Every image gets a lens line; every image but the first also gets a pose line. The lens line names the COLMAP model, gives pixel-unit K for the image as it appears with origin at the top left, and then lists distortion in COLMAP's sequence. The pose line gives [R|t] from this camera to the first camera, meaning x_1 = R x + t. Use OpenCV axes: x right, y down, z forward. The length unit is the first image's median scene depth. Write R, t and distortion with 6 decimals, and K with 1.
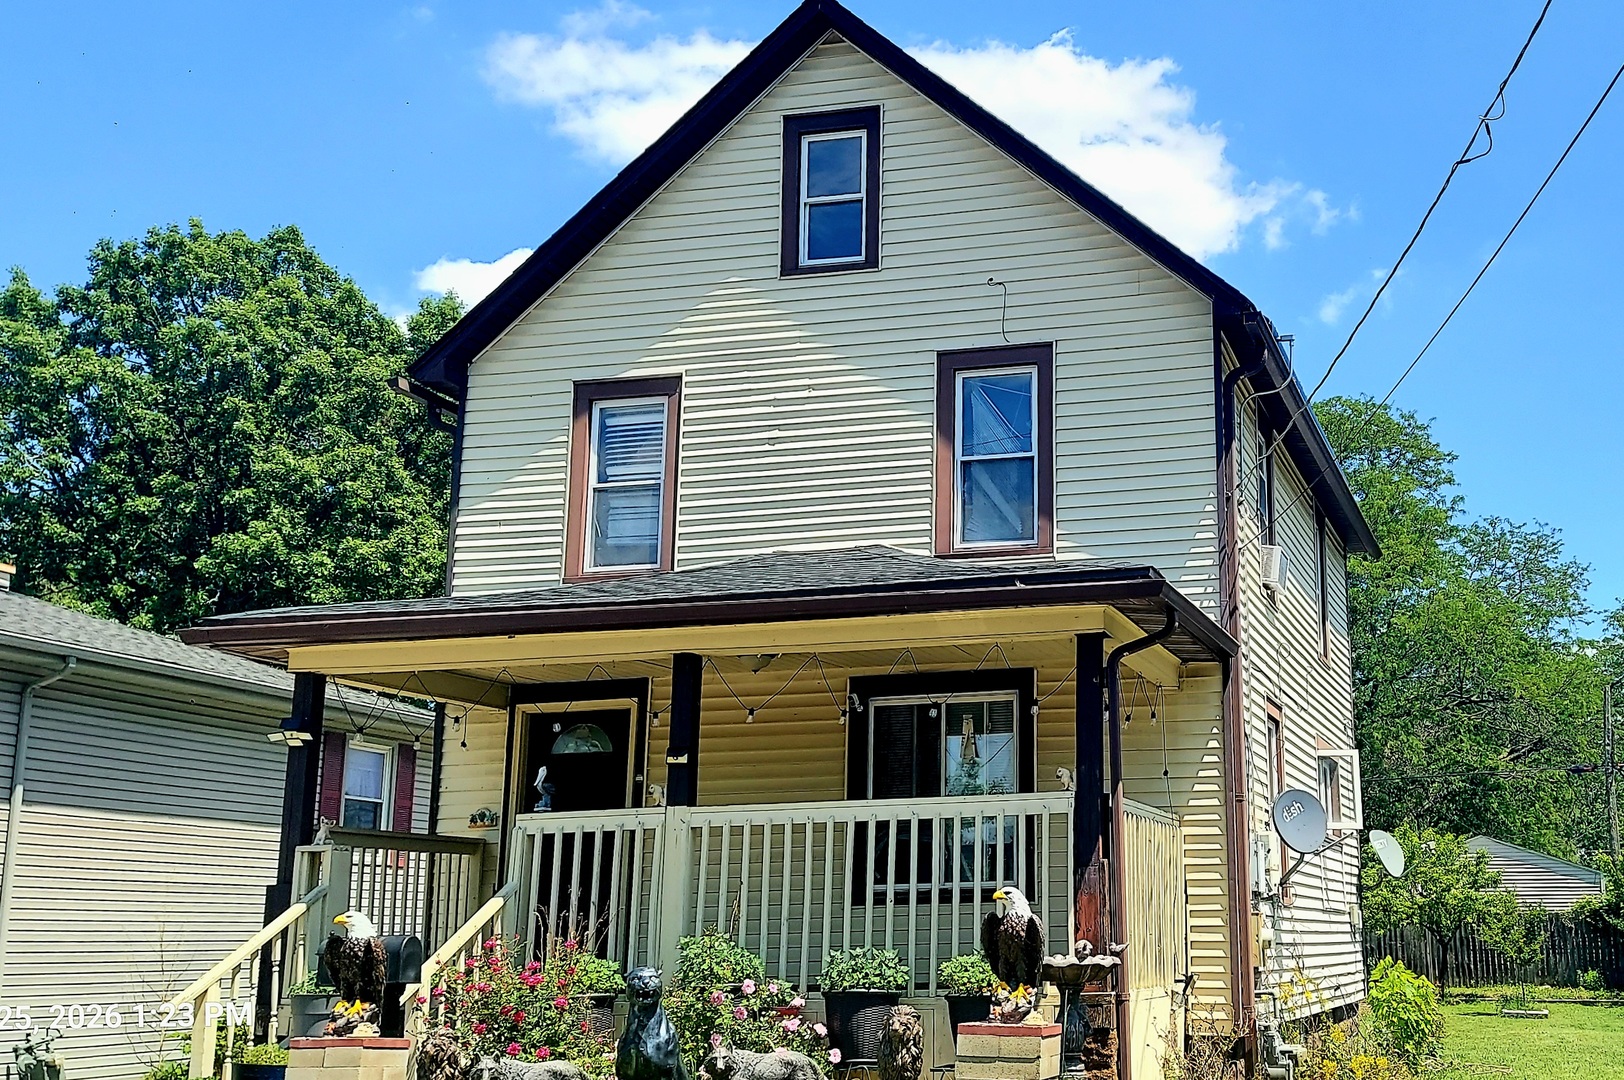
lens RADIAL K [[1448.9, 0, 1005.5], [0, 1448.9, 576.4], [0, 0, 1]] dist [0.005049, 0.003990]
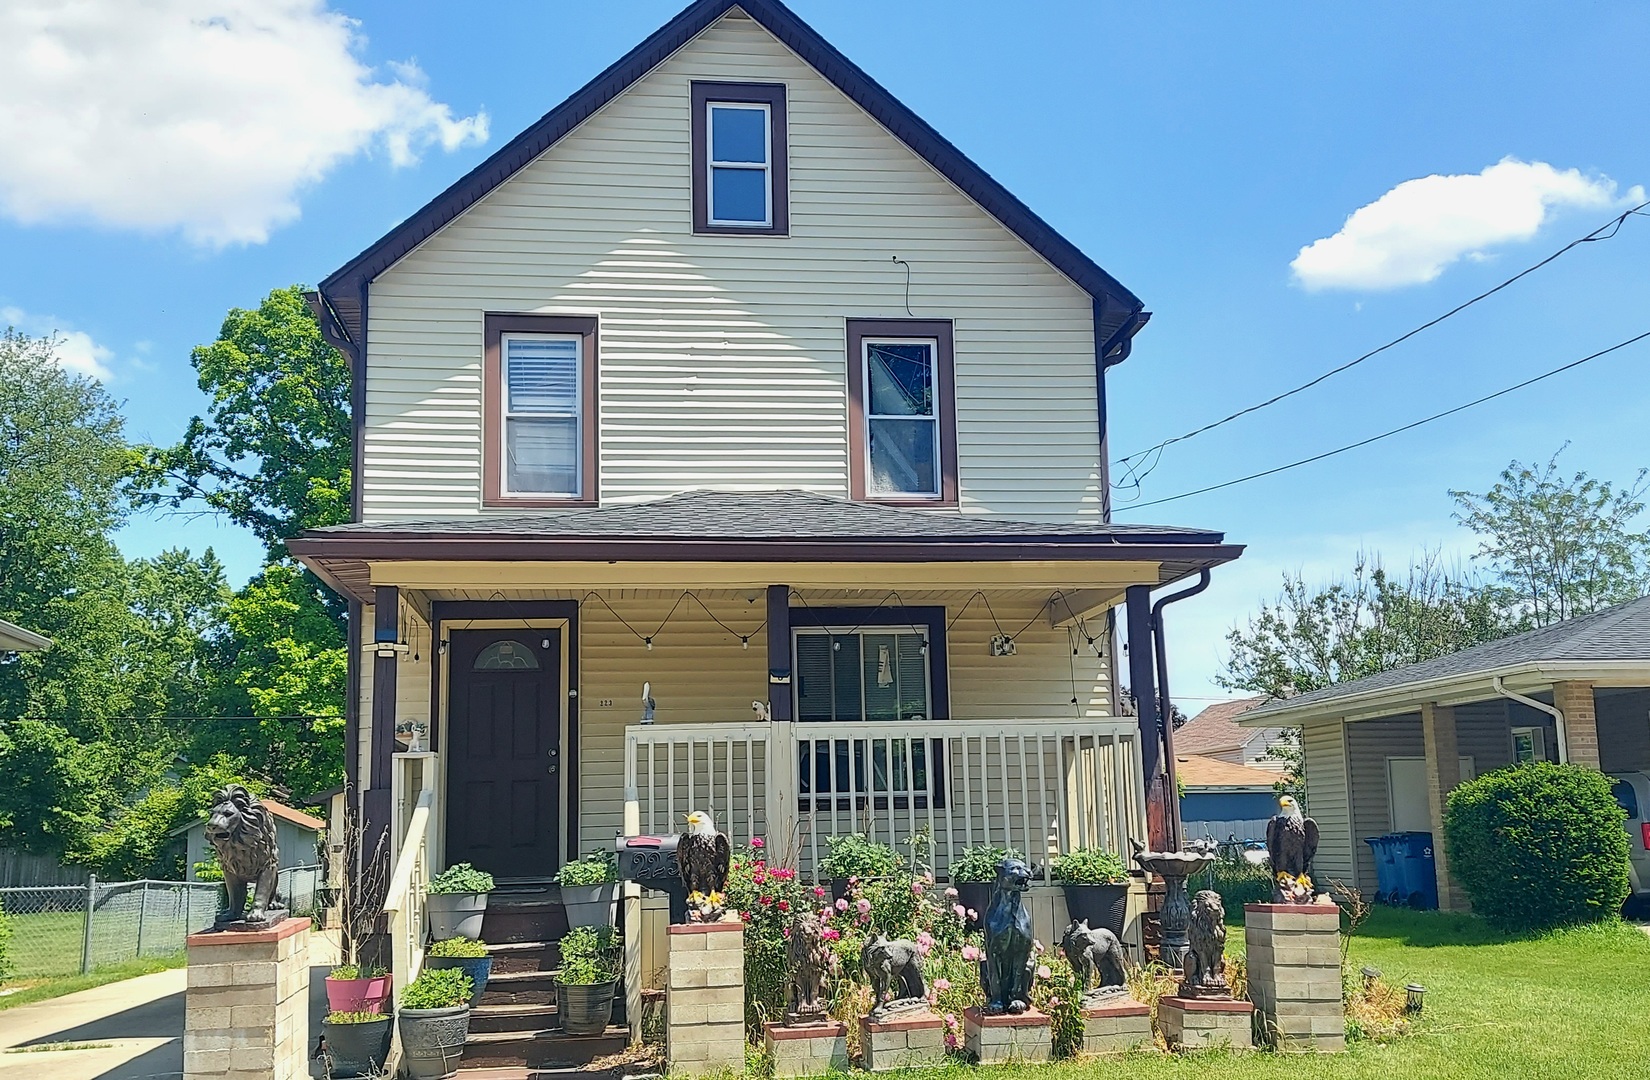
lens RADIAL K [[1420.0, 0, 643.9], [0, 1420.0, 544.9], [0, 0, 1]] dist [0.057285, 0.001985]
pose [[0.965014, 0.049176, 0.257545, -0.478330], [-0.057437, 0.998045, 0.024650, 0.000647], [-0.255829, -0.038580, 0.965952, -0.024821]]
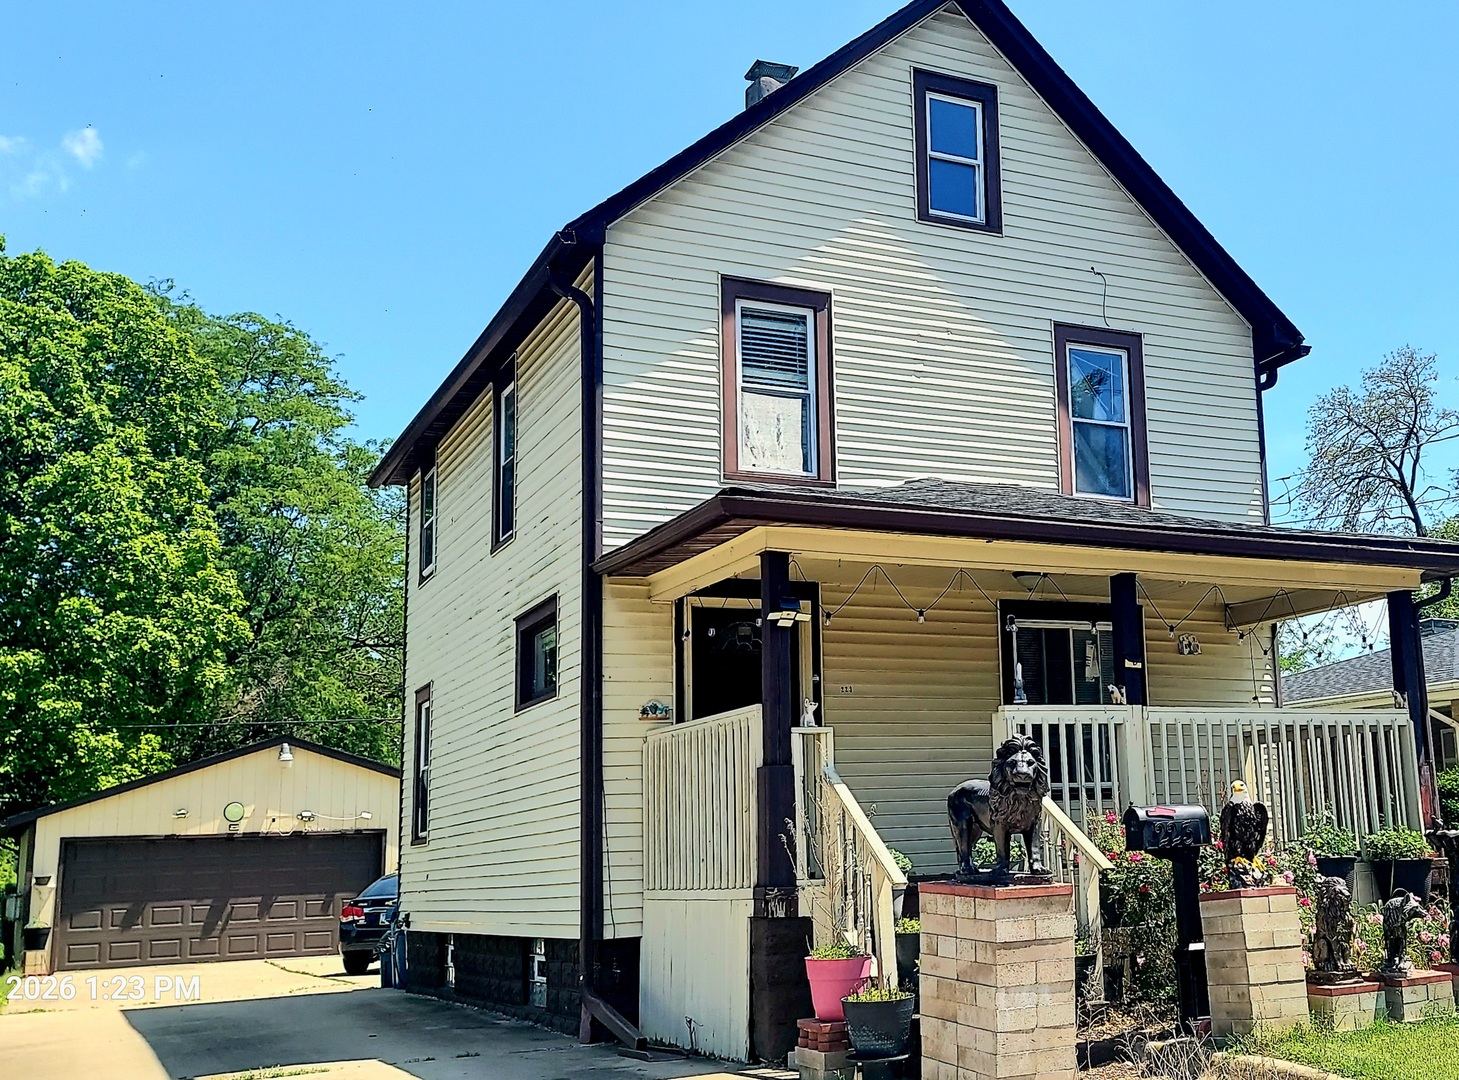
lens RADIAL K [[1498.2, 0, 769.4], [0, 1498.2, 538.3], [0, 0, 1]] dist [0.060907, -0.004593]
pose [[0.821547, 0.107597, 0.559896, -0.891220], [-0.116128, 0.993024, -0.020437, 0.065821], [-0.558189, -0.048230, 0.828311, 0.136282]]
